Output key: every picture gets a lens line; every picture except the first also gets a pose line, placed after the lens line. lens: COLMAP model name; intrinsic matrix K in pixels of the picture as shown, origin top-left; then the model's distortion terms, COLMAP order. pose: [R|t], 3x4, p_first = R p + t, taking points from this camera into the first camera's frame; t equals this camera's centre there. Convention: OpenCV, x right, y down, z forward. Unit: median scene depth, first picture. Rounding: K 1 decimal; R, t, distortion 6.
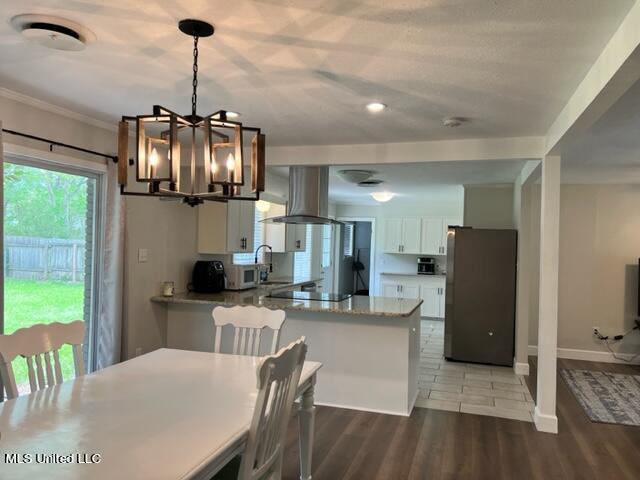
lens RADIAL K [[481.8, 0, 324.6], [0, 481.8, 241.3], [0, 0, 1]] dist [0.030280, -0.013639]
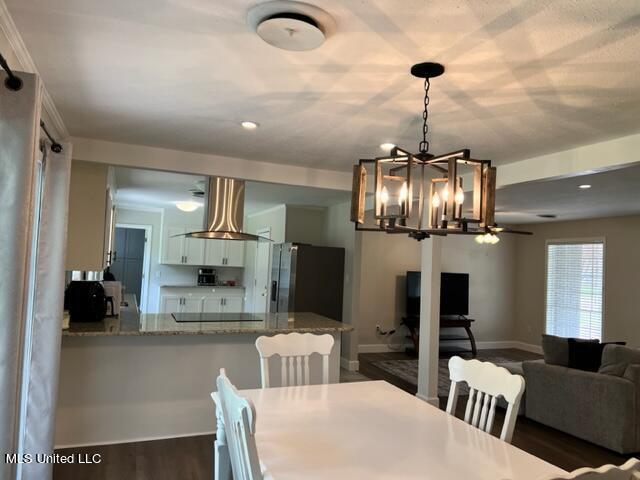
lens RADIAL K [[481.8, 0, 323.5], [0, 481.8, 237.4], [0, 0, 1]] dist [0.030280, -0.013639]
pose [[0.778068, 0.036856, 0.627098, -0.651311], [-0.025286, 0.999306, -0.027358, -0.027630], [-0.627671, 0.005430, 0.778460, 0.199675]]
